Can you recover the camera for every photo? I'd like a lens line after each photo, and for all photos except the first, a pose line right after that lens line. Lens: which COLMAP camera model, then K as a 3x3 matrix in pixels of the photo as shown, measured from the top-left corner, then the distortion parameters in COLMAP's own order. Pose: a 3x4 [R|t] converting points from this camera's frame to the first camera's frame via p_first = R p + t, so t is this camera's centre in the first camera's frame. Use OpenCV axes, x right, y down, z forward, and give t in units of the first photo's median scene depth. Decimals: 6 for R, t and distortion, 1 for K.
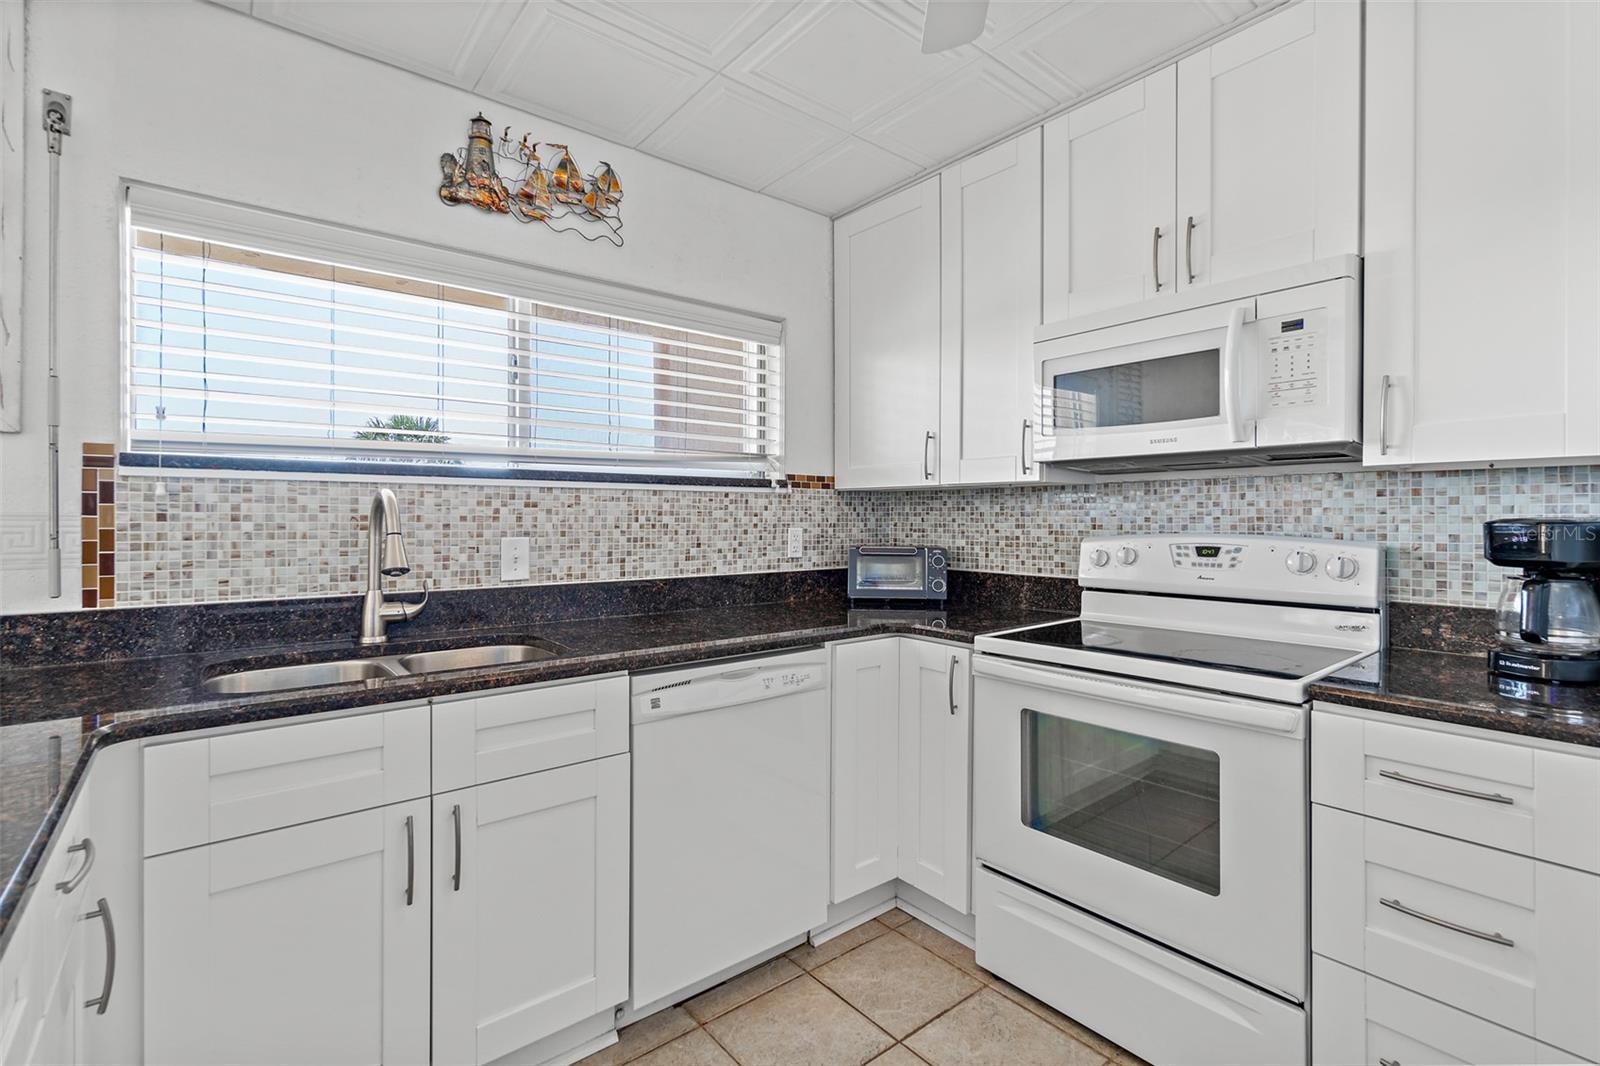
lens RADIAL K [[704.6, 0, 775.1], [0, 704.6, 520.4], [0, 0, 1]] dist [-0.000152, 0.000781]
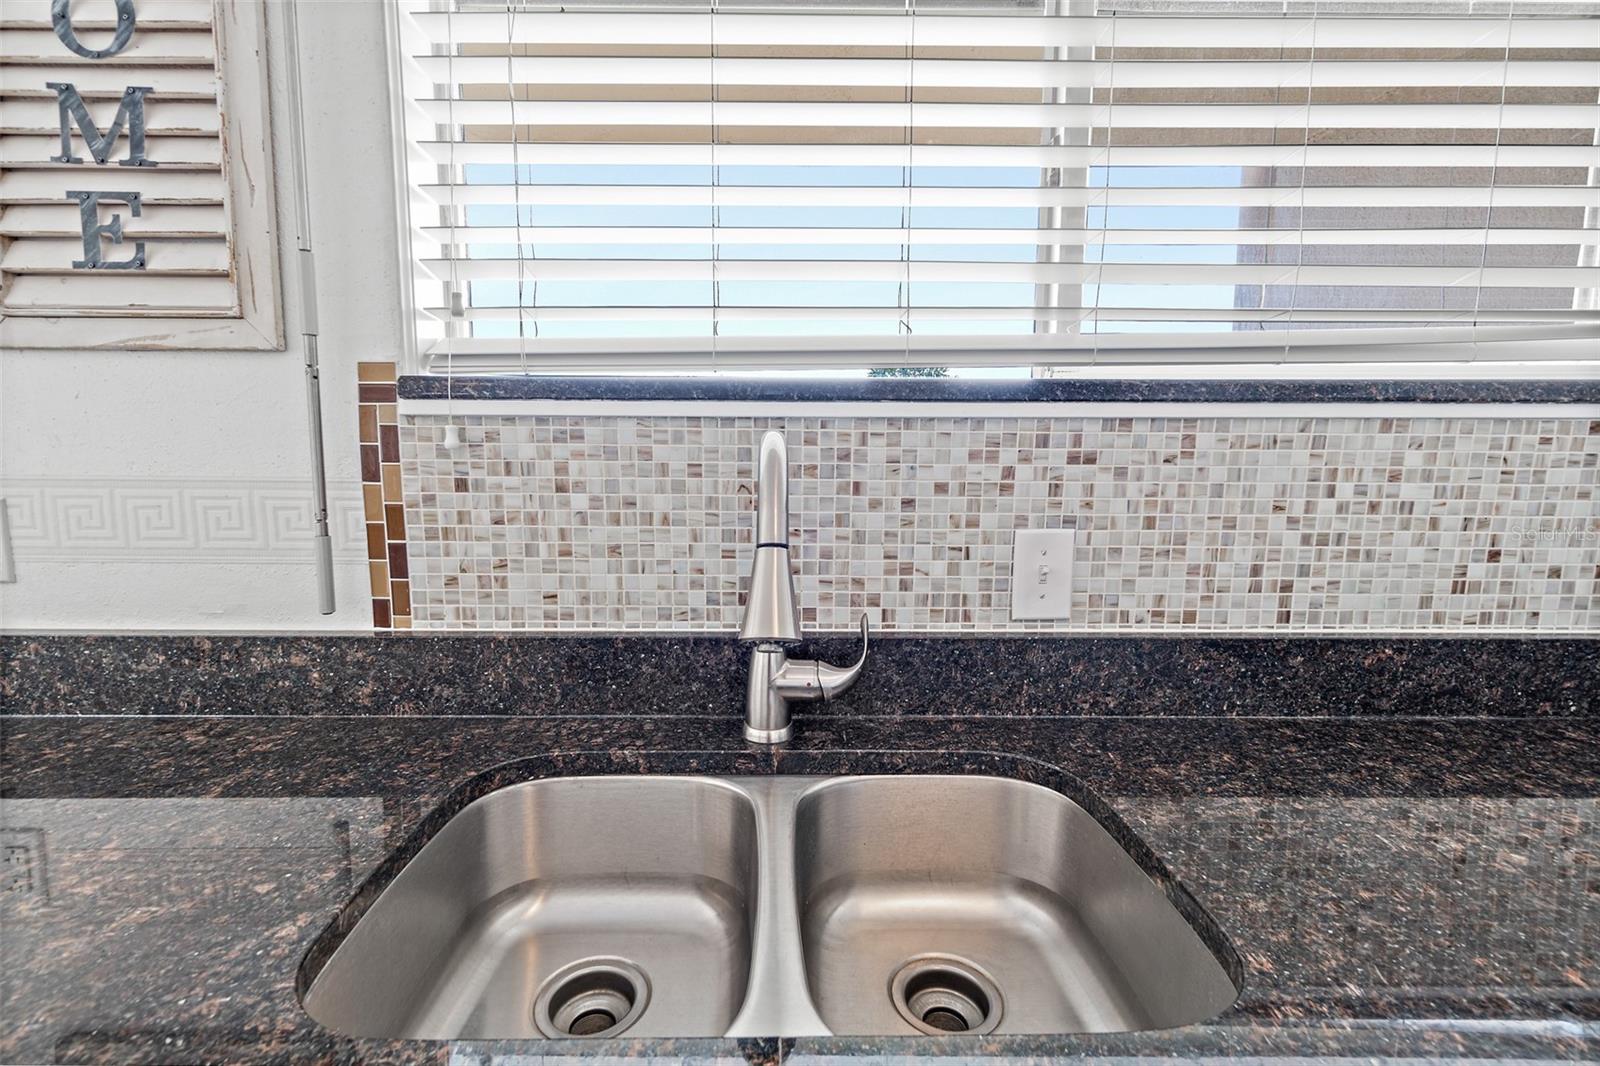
lens RADIAL K [[704.6, 0, 786.4], [0, 704.6, 535.9], [0, 0, 1]] dist [-0.000152, 0.000781]
pose [[0.798825, 0.069777, -0.597504, -0.249247], [-0.004887, 0.993970, 0.109543, -0.023445], [0.601544, -0.084586, 0.794349, 0.579974]]
